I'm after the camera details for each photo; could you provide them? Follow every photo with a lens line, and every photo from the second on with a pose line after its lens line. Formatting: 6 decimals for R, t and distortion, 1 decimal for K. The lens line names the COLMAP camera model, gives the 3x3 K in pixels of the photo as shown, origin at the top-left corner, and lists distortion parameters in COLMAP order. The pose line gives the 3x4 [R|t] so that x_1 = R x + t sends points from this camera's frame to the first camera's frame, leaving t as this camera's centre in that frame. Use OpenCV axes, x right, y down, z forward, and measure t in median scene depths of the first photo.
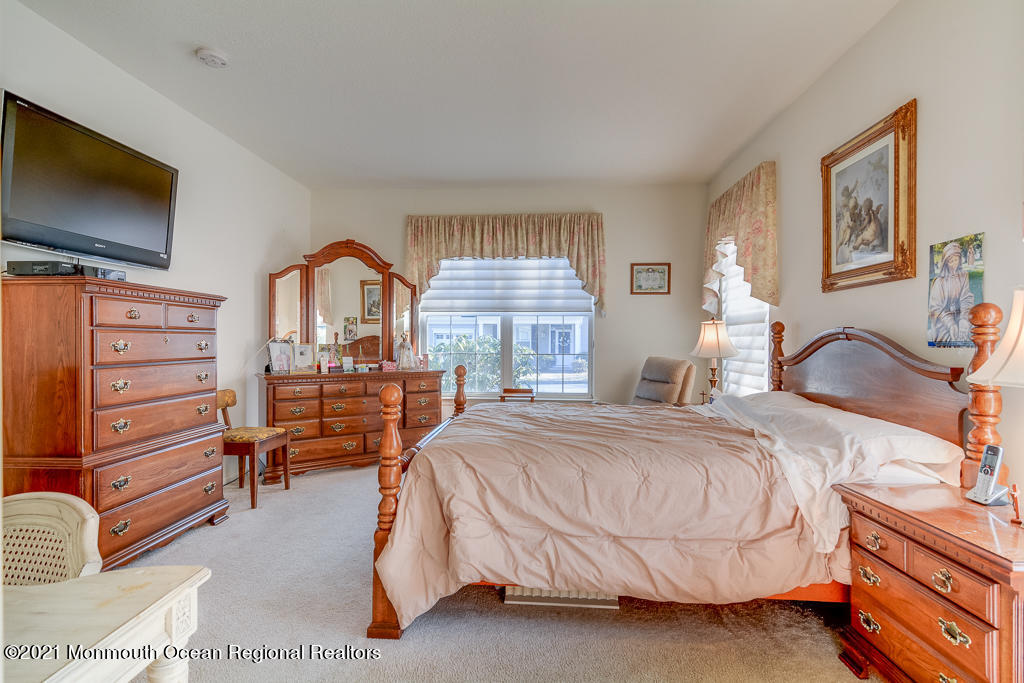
lens RADIAL K [[486.3, 0, 520.8], [0, 486.3, 340.8], [0, 0, 1]] dist [0.022530, -0.012534]
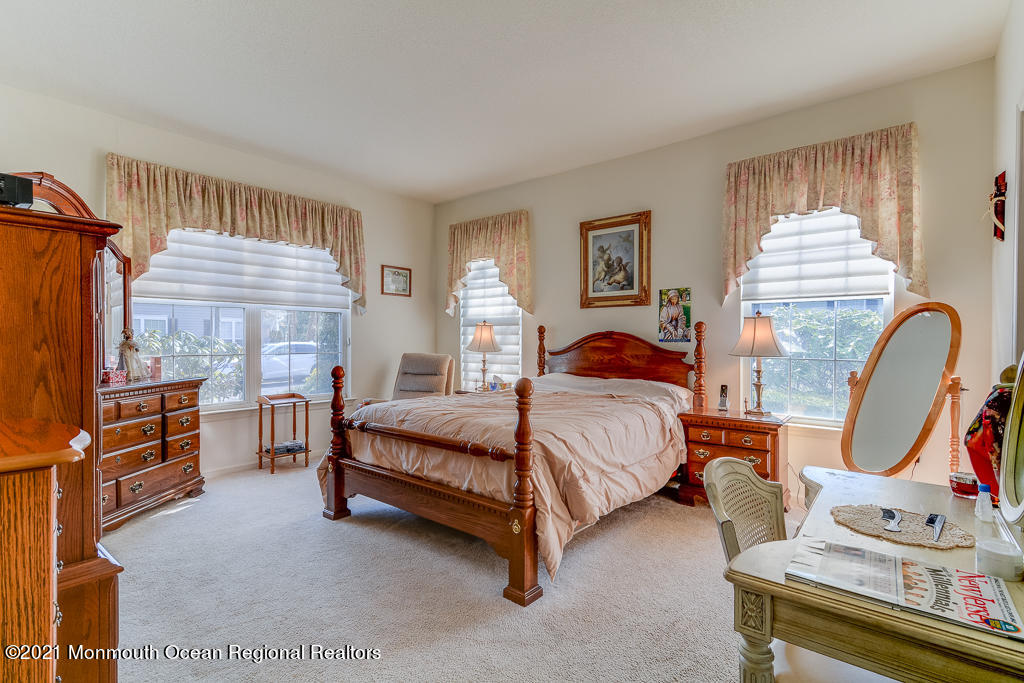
lens RADIAL K [[486.3, 0, 520.8], [0, 486.3, 340.8], [0, 0, 1]] dist [0.022530, -0.012534]
pose [[0.588397, -0.003634, 0.808564, -0.517635], [-0.002314, 0.999978, 0.006179, -0.001497], [-0.808569, -0.005507, 0.588376, 0.154495]]
